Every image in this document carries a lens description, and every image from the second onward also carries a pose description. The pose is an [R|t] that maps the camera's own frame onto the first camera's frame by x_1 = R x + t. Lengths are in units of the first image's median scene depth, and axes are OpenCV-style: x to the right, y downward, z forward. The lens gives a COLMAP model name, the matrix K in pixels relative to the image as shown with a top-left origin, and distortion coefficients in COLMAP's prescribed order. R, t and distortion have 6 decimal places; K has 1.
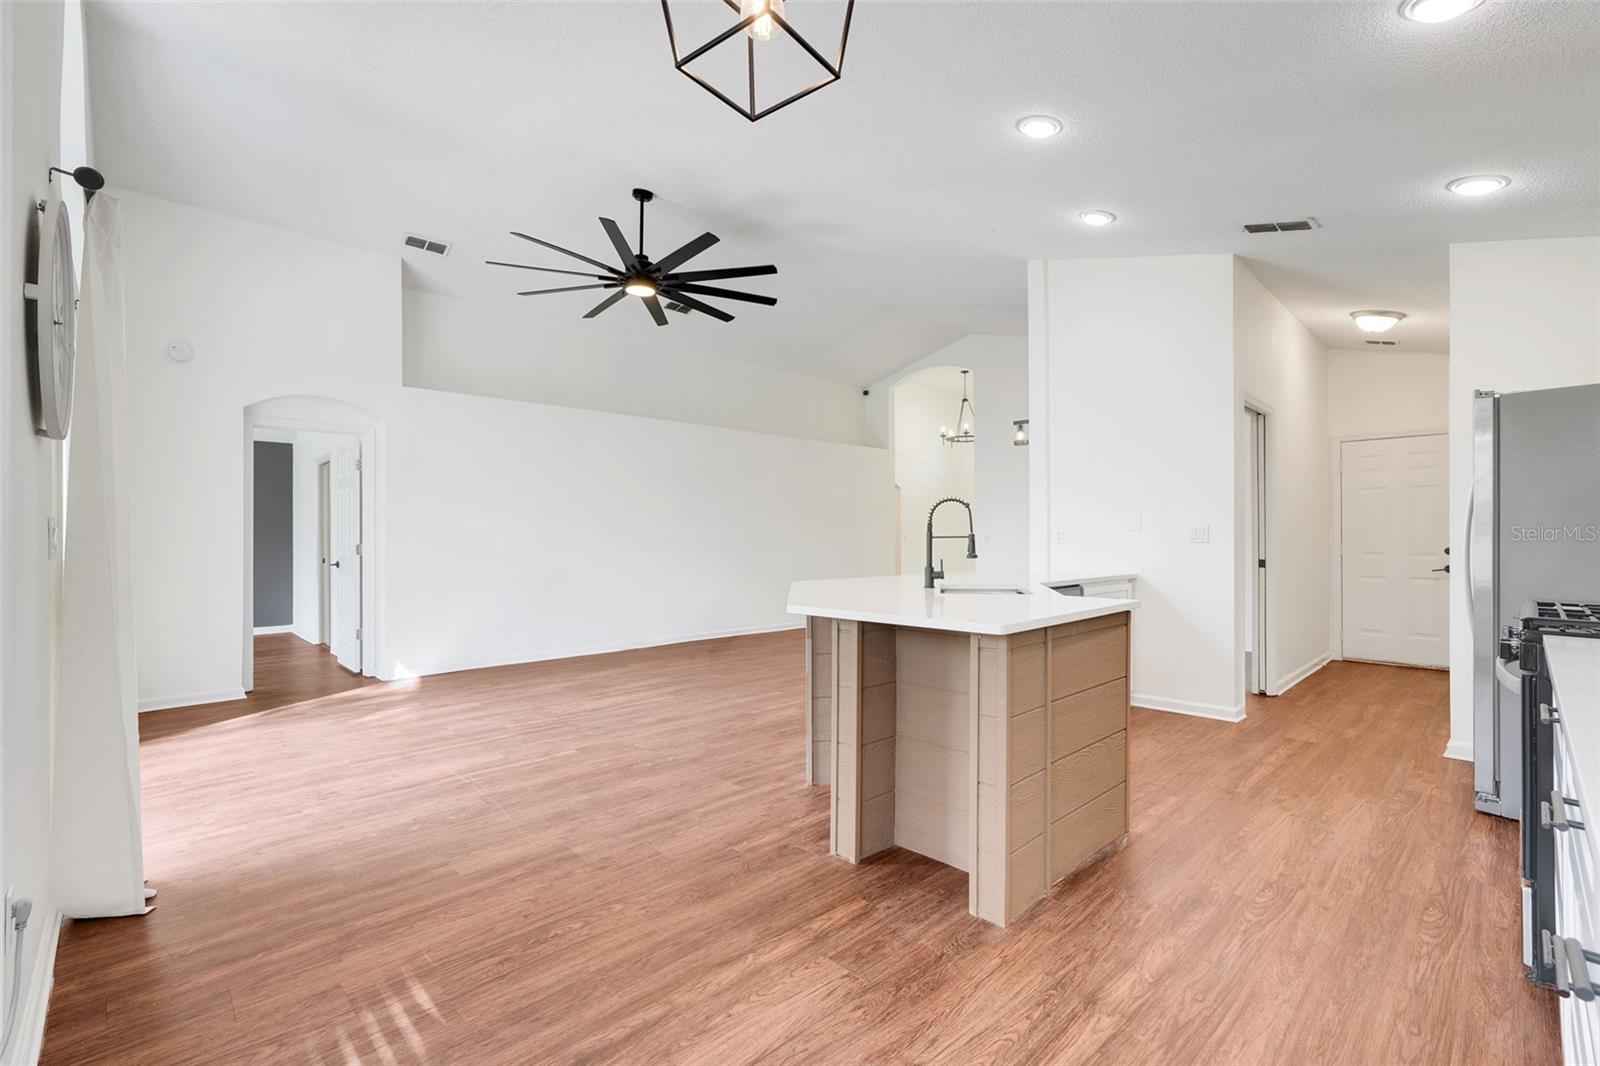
lens RADIAL K [[698.4, 0, 792.5], [0, 698.4, 534.9], [0, 0, 1]] dist [-0.010653, 0.005475]
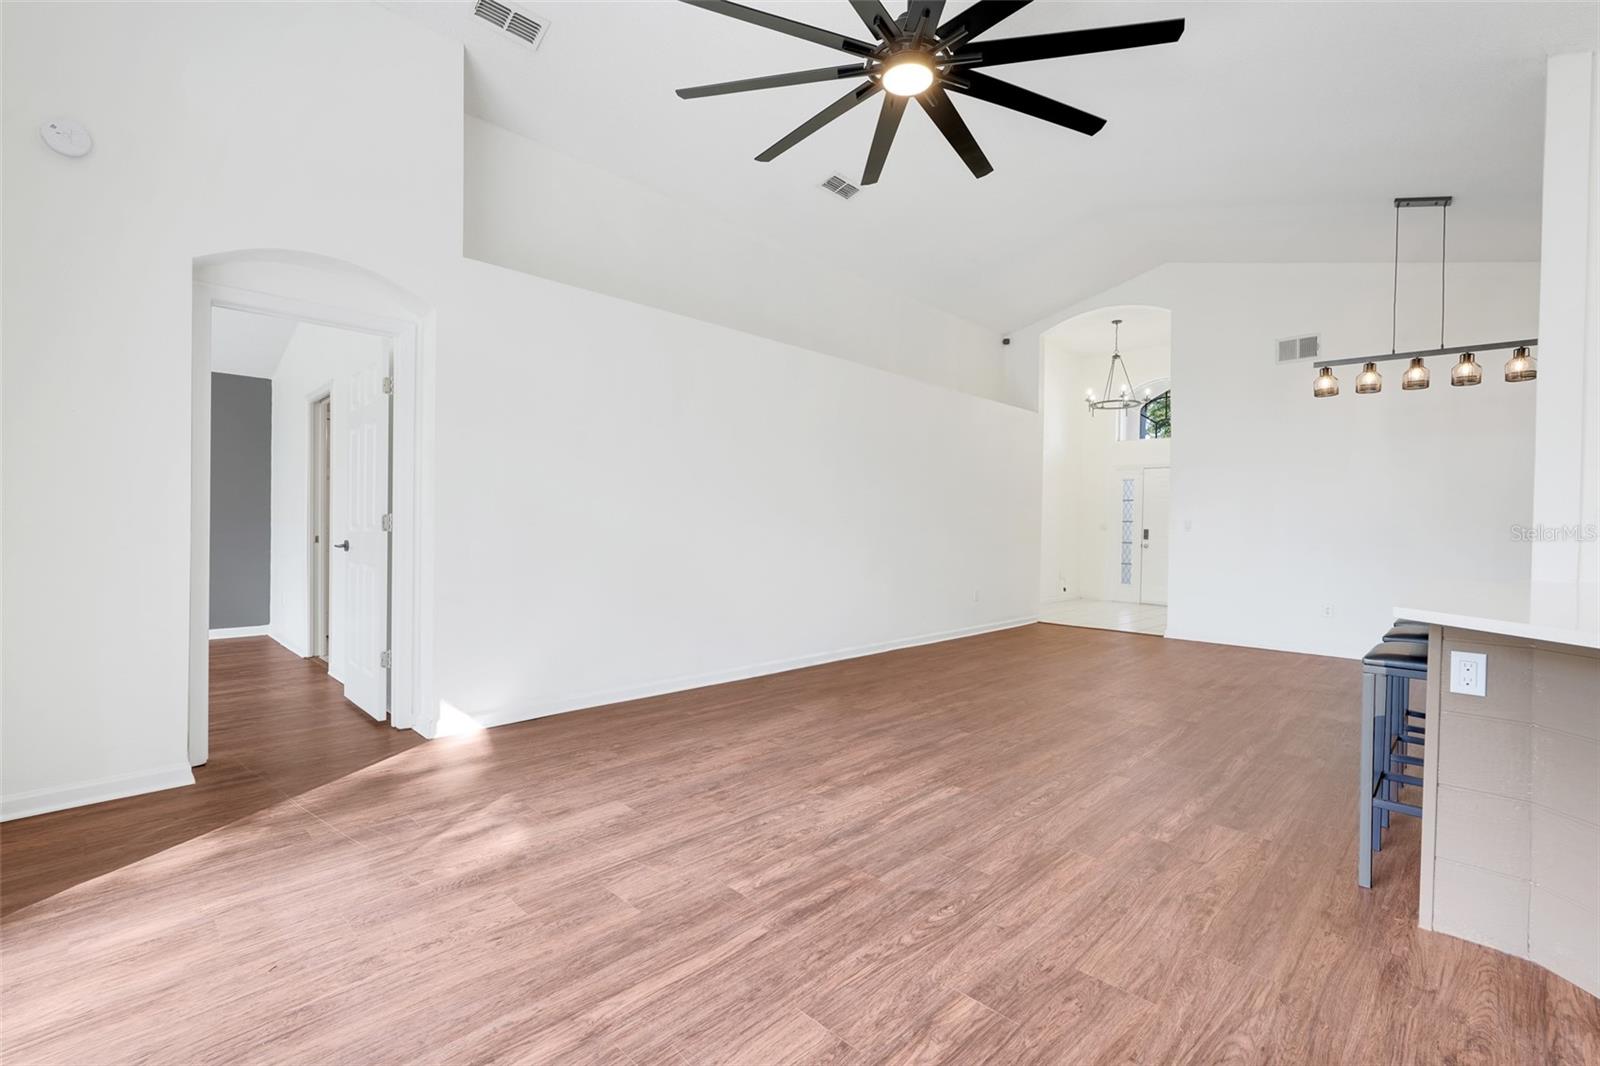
lens RADIAL K [[698.4, 0, 795.4], [0, 698.4, 533.9], [0, 0, 1]] dist [-0.010653, 0.005475]
pose [[0.999315, 0.019914, 0.031208, -0.388208], [-0.020474, 0.999633, 0.017718, 0.017322], [-0.030843, -0.018345, 0.999356, 0.515241]]
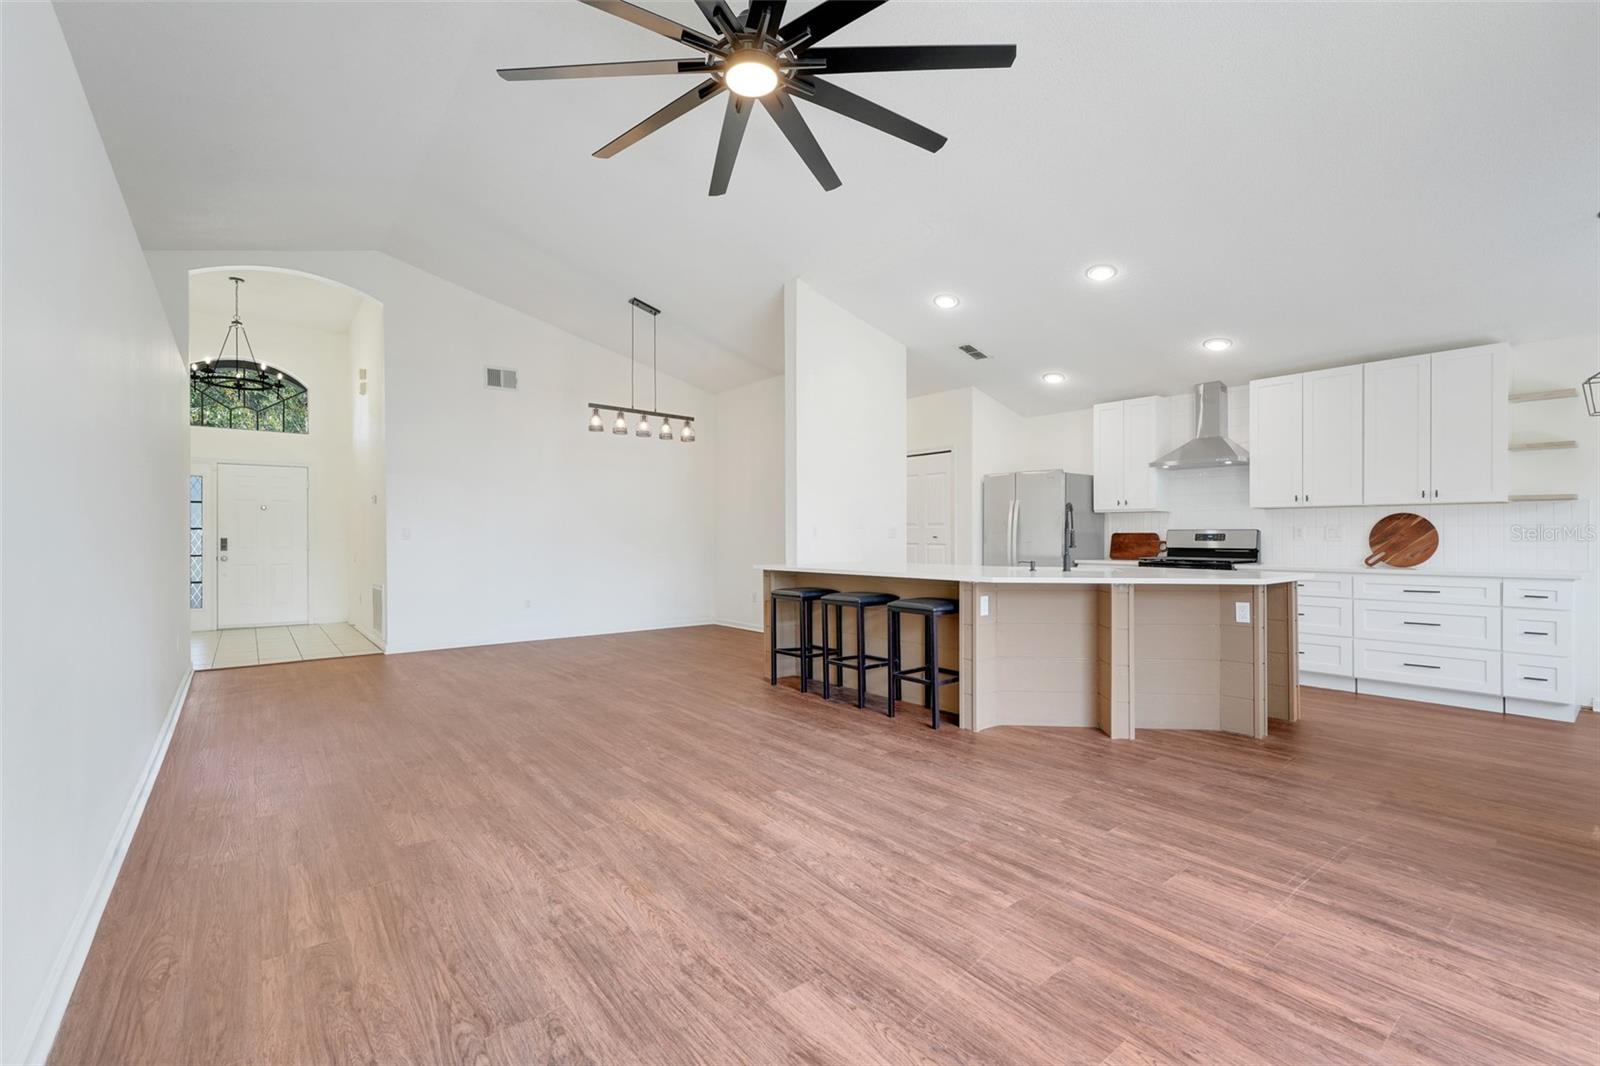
lens RADIAL K [[698.4, 0, 800.8], [0, 698.4, 541.4], [0, 0, 1]] dist [-0.010653, 0.005475]
pose [[0.089494, -0.002157, 0.995985, -0.917373], [-0.005796, 0.999980, 0.002686, 0.015027], [-0.995971, -0.006014, 0.089479, 1.103193]]
